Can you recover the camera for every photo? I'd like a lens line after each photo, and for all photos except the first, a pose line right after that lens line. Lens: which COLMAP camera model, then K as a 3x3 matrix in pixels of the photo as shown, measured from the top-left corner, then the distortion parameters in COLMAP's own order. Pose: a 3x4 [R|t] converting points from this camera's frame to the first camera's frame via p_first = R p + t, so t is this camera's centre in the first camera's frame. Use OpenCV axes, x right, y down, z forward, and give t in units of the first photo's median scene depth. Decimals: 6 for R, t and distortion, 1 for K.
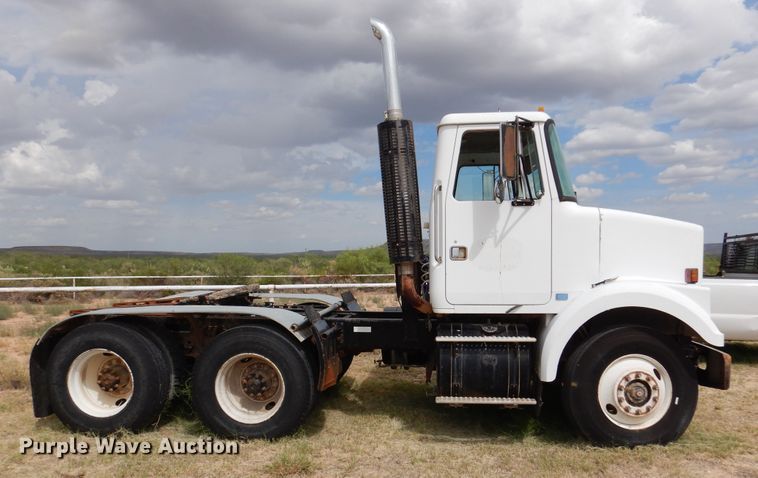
lens RADIAL K [[605.2, 0, 380.0], [0, 605.2, 254.9], [0, 0, 1]] dist [0.011099, 0.005723]
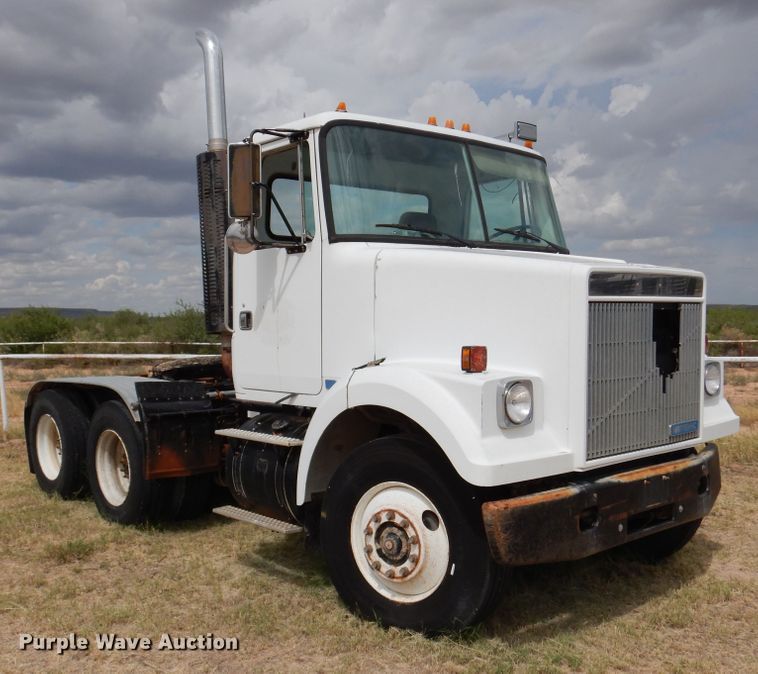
lens RADIAL K [[827.0, 0, 379.0], [0, 827.0, 337.0], [0, 0, 1]] dist [0.033499, 0.034640]
pose [[0.724474, 0.007731, -0.689259, 0.946921], [0.015348, 0.999508, 0.027343, -0.008180], [0.689131, -0.030388, 0.723999, 0.359608]]
